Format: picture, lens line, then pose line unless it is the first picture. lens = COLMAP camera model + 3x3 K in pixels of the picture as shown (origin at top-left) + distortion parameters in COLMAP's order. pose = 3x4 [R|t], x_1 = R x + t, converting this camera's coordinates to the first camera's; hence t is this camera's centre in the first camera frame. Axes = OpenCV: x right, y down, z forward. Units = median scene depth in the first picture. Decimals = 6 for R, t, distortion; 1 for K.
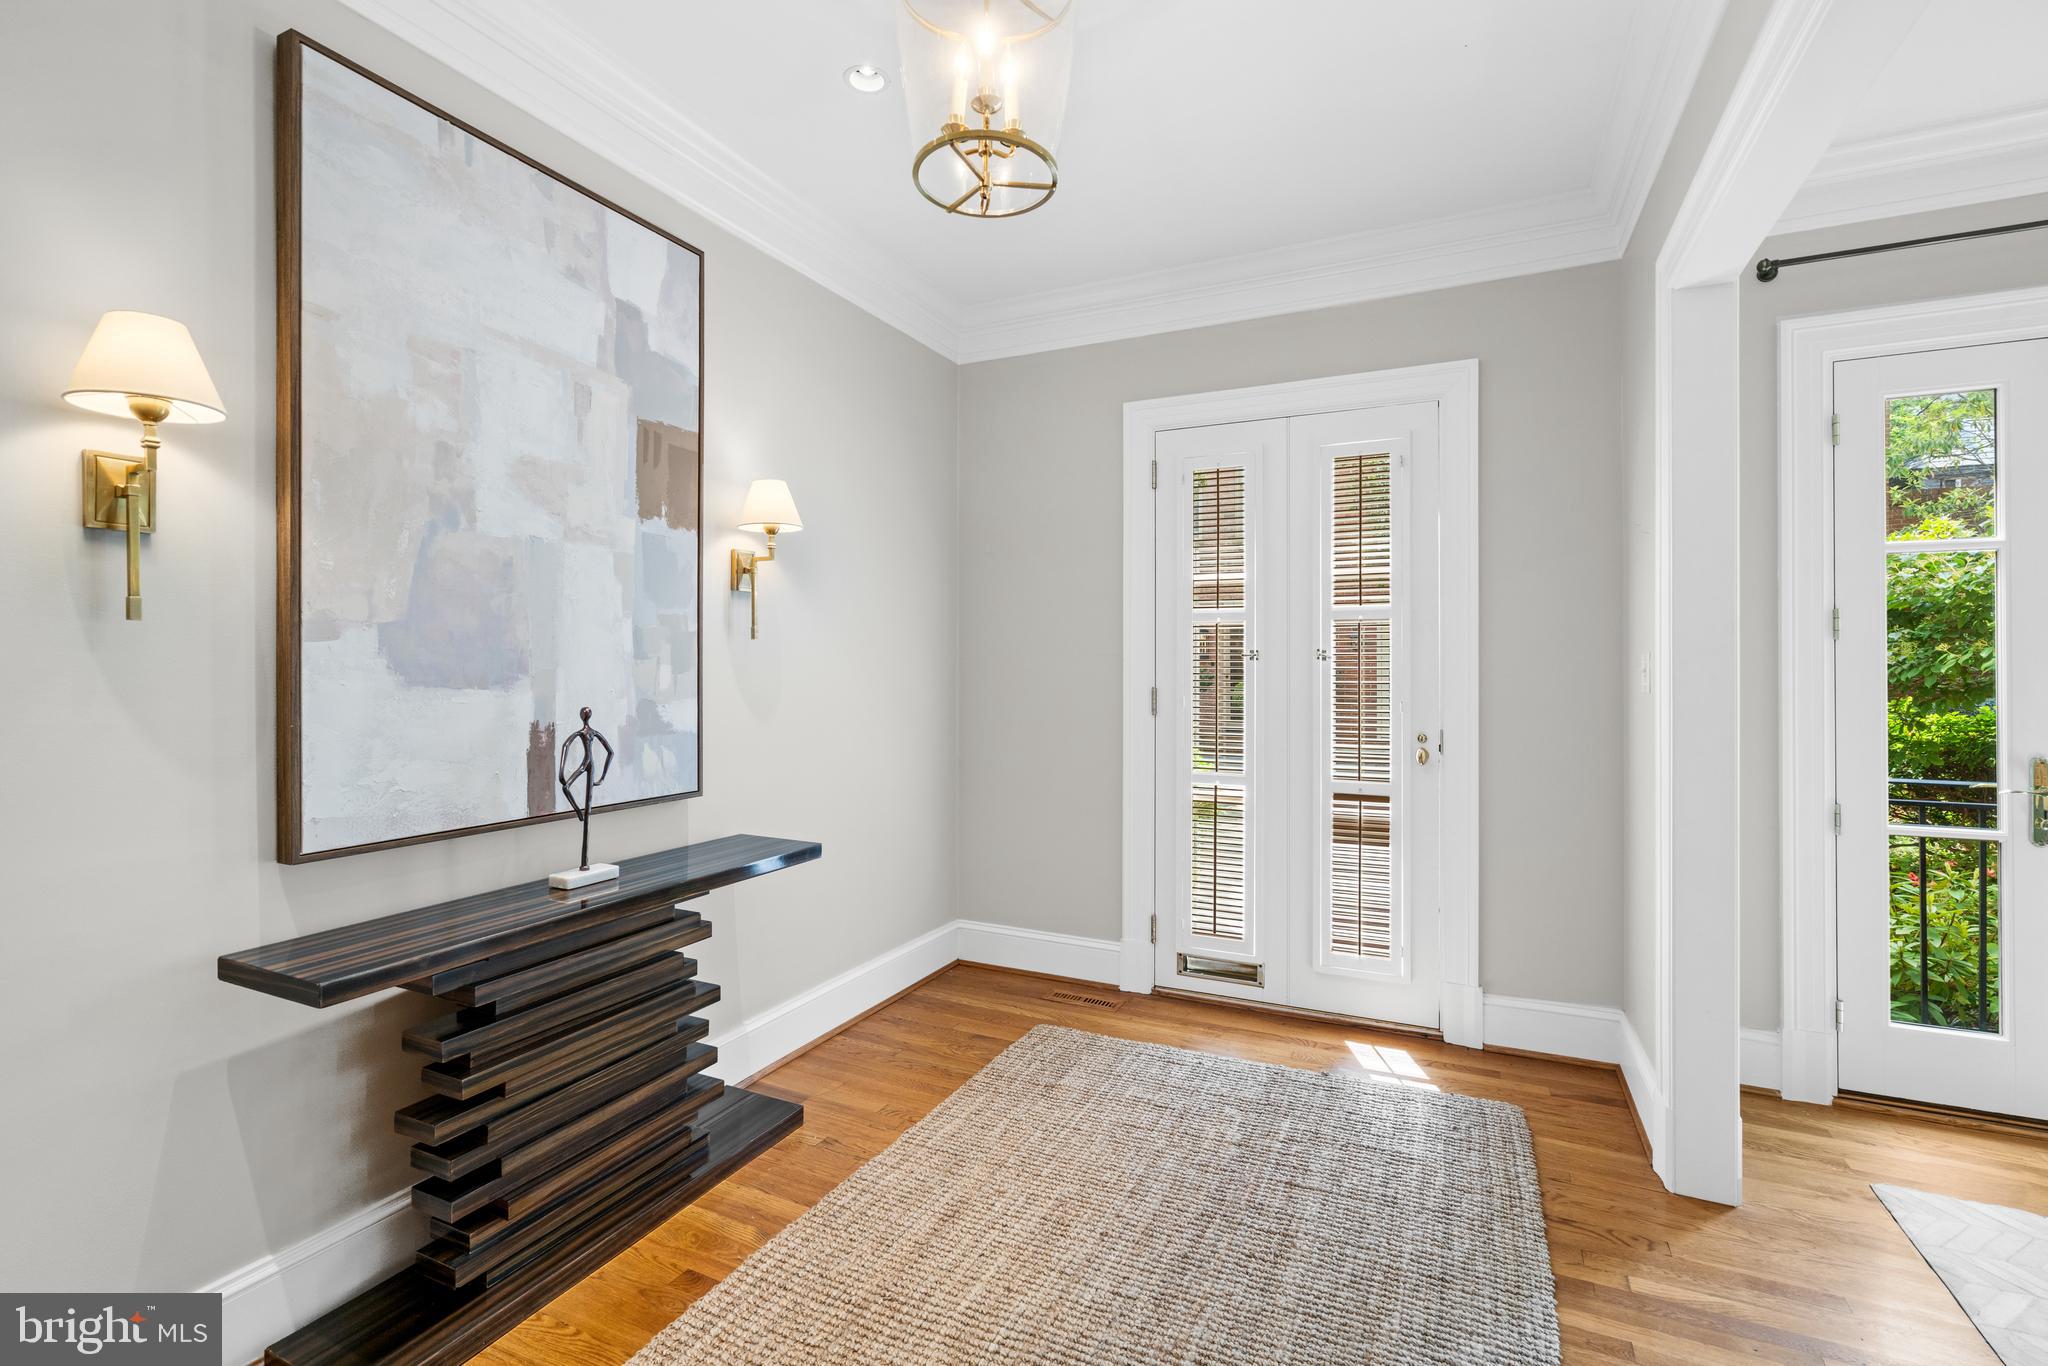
lens RADIAL K [[929.0, 0, 1024.3], [0, 929.0, 664.7], [0, 0, 1]] dist [-0.001432, 0.000717]
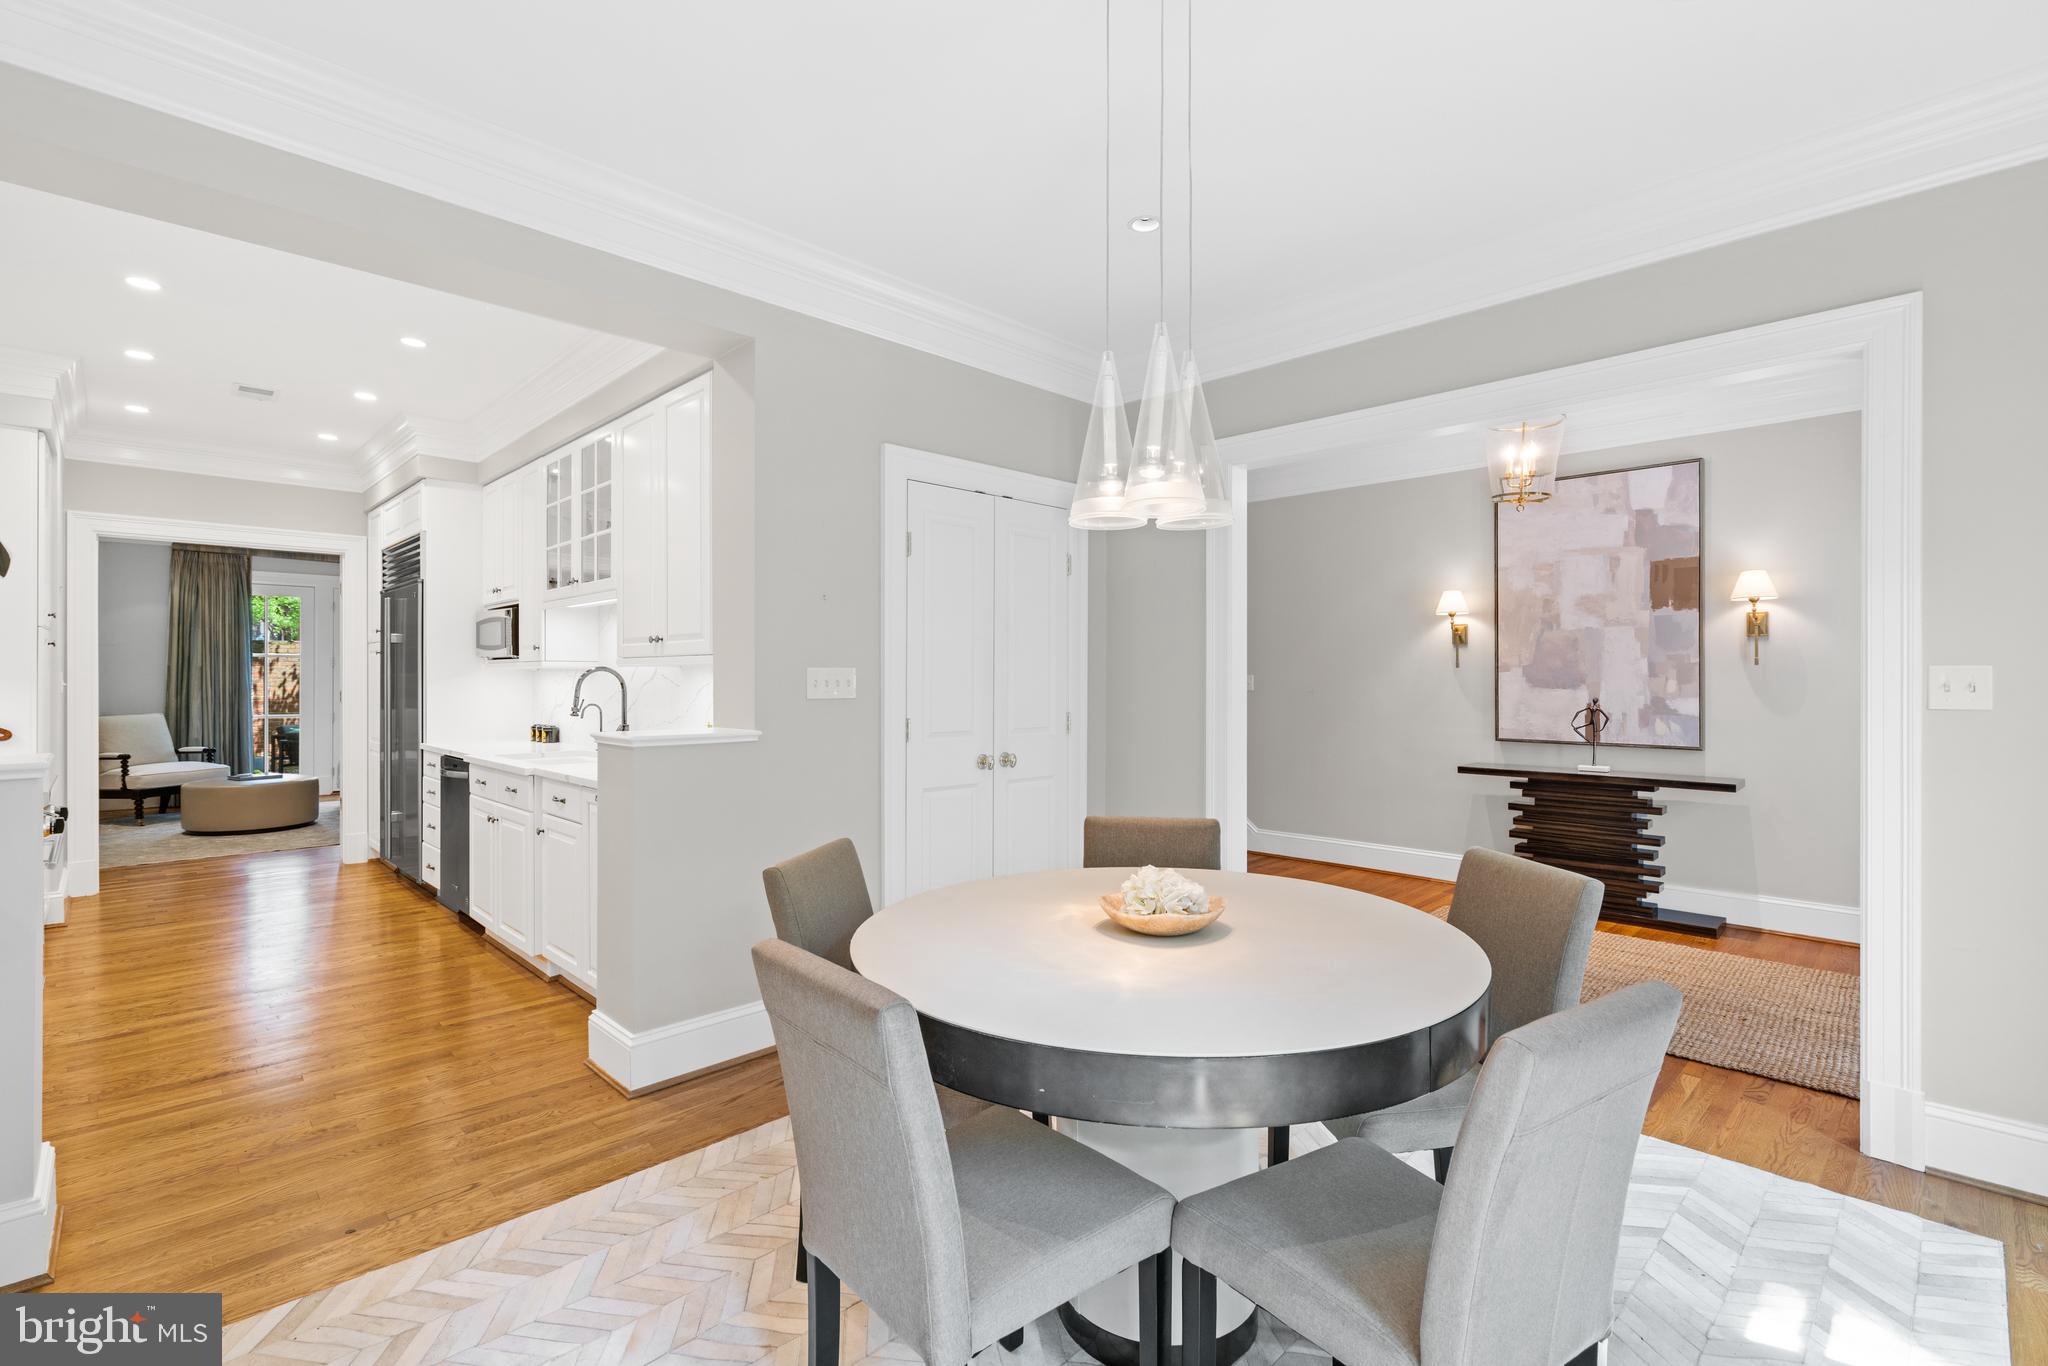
lens RADIAL K [[929.0, 0, 1022.4], [0, 929.0, 671.7], [0, 0, 1]] dist [-0.001432, 0.000717]
pose [[-0.335656, -0.003367, -0.941979, 2.169784], [0.000118, 0.999993, -0.003616, -0.011916], [0.941985, -0.001325, -0.335653, 0.397846]]
